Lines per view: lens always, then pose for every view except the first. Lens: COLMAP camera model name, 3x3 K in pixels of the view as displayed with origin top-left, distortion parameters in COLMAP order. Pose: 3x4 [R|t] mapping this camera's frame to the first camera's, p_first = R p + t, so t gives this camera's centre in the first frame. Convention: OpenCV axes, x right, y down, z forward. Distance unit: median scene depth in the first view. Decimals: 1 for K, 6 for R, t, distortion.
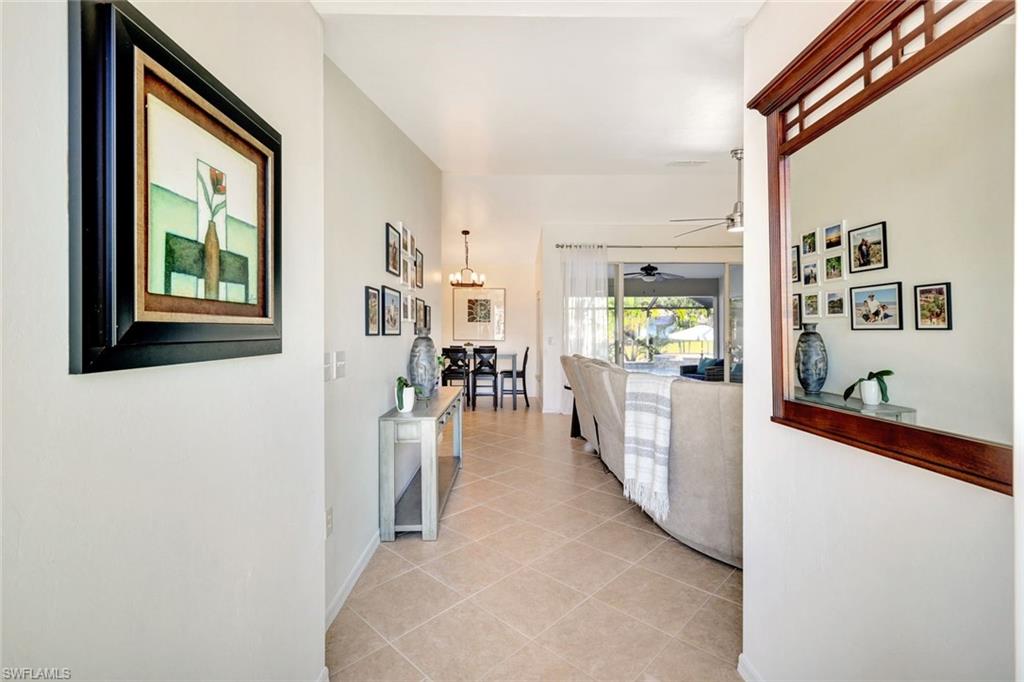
lens RADIAL K [[453.1, 0, 516.1], [0, 453.1, 336.1], [0, 0, 1]] dist [-0.001396, 0.000621]
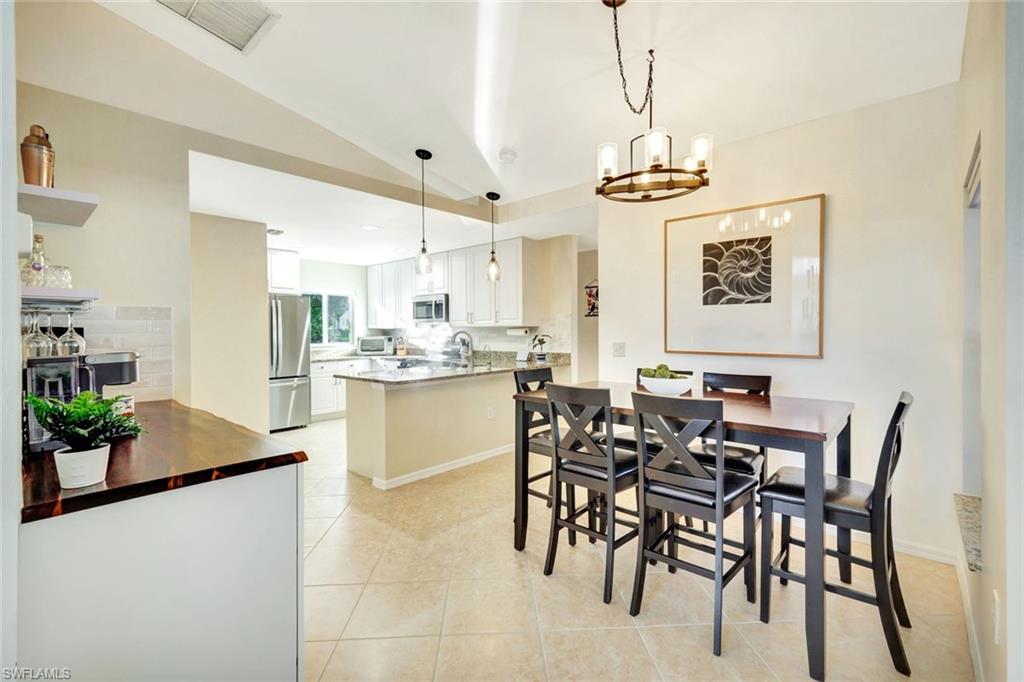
lens RADIAL K [[453.1, 0, 509.5], [0, 453.1, 336.0], [0, 0, 1]] dist [-0.001396, 0.000621]
pose [[0.735274, 0.003266, -0.677762, 0.030398], [0.001166, 0.999981, 0.006084, -0.007662], [0.677769, -0.005263, 0.735256, 0.615493]]
